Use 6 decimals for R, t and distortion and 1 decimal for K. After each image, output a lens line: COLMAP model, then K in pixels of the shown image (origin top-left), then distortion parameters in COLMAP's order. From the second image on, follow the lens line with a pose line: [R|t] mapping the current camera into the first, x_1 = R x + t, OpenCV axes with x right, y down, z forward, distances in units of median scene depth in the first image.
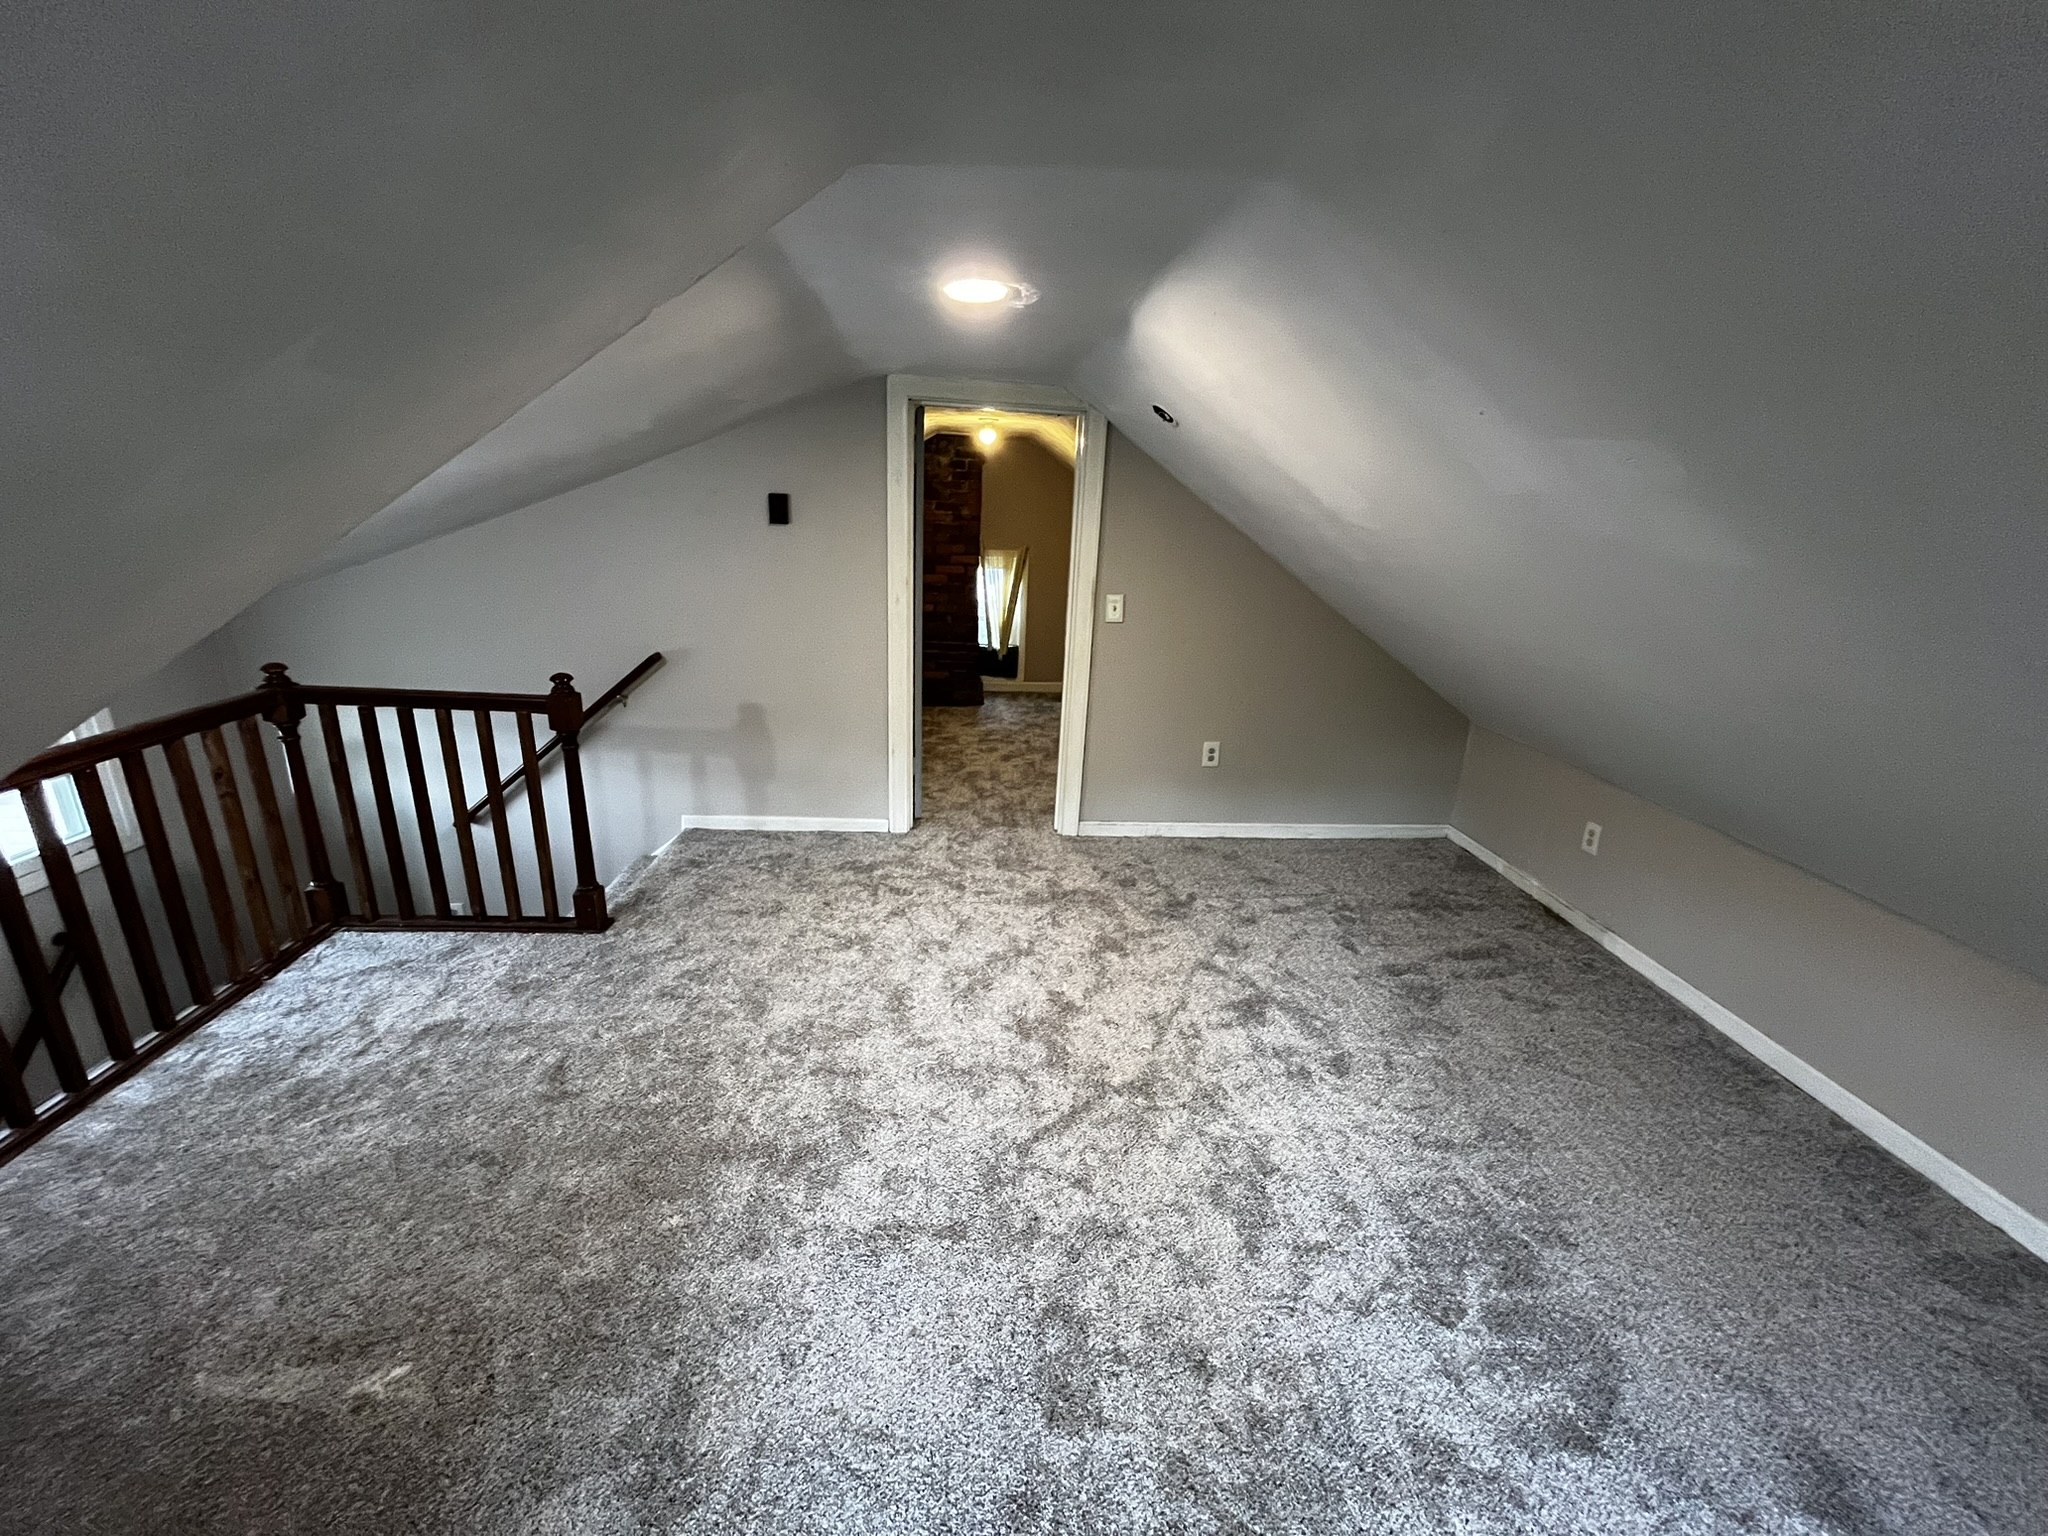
lens RADIAL K [[828.4, 0, 1029.7], [0, 828.4, 774.9], [0, 0, 1]] dist [-0.004377, -0.000330]
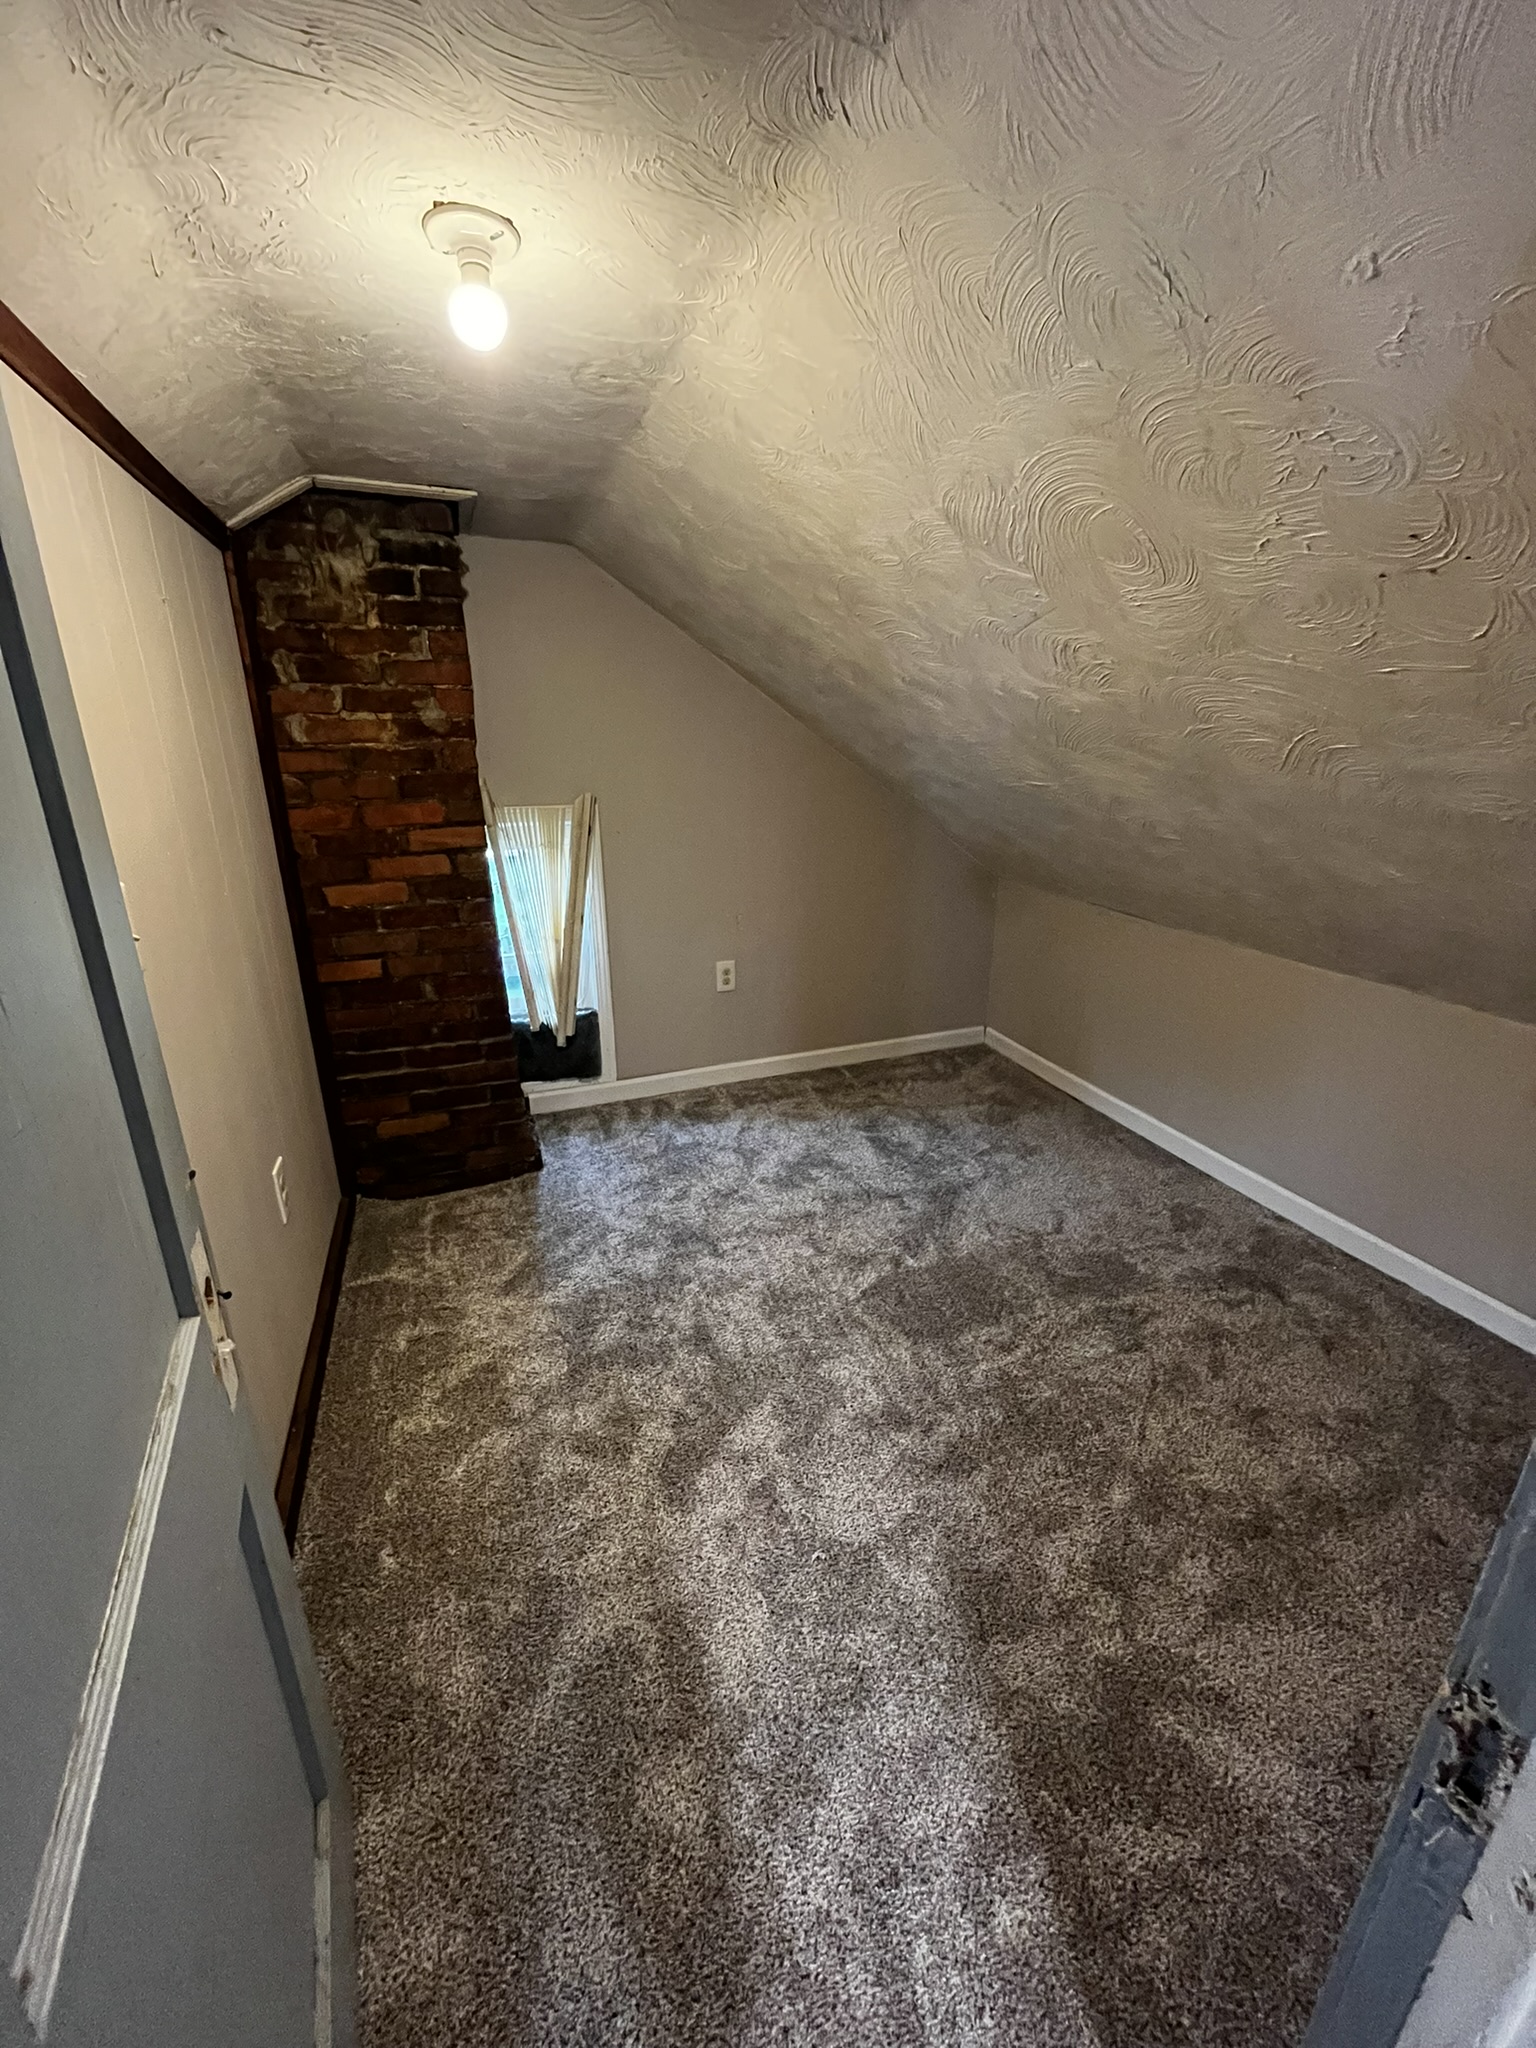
lens RADIAL K [[828.4, 0, 763.7], [0, 828.4, 1022.3], [0, 0, 1]] dist [-0.004377, -0.000330]
pose [[0.958984, -0.134618, 0.249454, -0.044759], [0.129012, 0.990885, 0.038766, -0.170116], [-0.252399, -0.004993, 0.967610, 0.585207]]
